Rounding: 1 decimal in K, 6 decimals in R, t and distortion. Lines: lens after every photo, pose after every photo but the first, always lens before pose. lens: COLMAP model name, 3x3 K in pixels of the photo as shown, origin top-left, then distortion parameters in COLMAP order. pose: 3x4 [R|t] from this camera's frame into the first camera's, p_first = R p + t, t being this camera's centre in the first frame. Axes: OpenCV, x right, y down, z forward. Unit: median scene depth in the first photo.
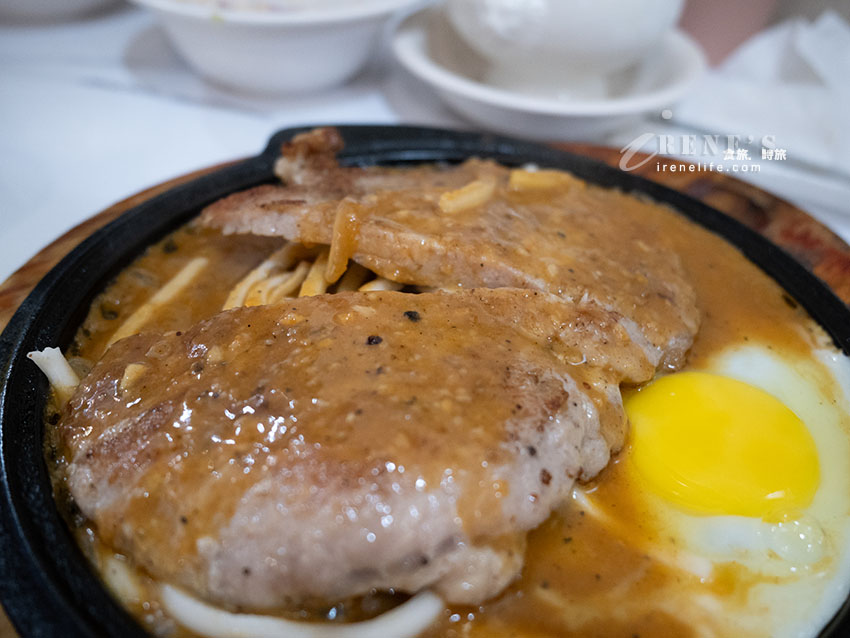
lens RADIAL K [[781.7, 0, 422.6], [0, 781.7, 323.6], [0, 0, 1]] dist [-0.040040, 0.034750]
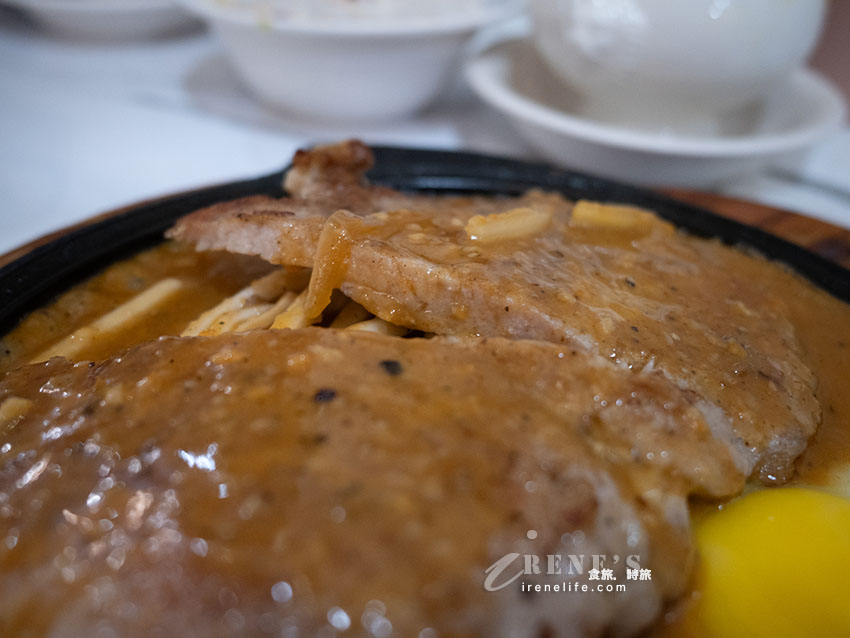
lens RADIAL K [[811.5, 0, 427.9], [0, 811.5, 314.8], [0, 0, 1]] dist [-0.026384, 0.000000]
pose [[0.988982, 0.080694, -0.124111, 0.095793], [-0.093237, 0.990728, -0.098813, 0.011261], [0.114986, 0.109296, 0.987336, 0.244839]]
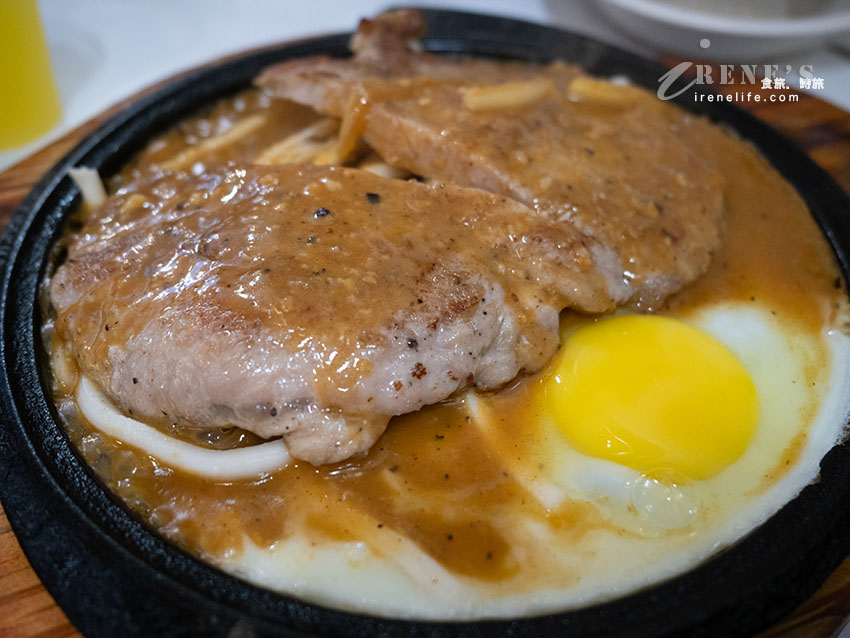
lens RADIAL K [[781.7, 0, 428.5], [0, 781.7, 319.2], [0, 0, 1]] dist [-0.040040, 0.034750]
pose [[0.937403, 0.226710, -0.264346, 0.327188], [-0.193585, 0.970218, 0.145606, -0.016938], [0.289483, -0.085318, 0.953373, 0.019487]]
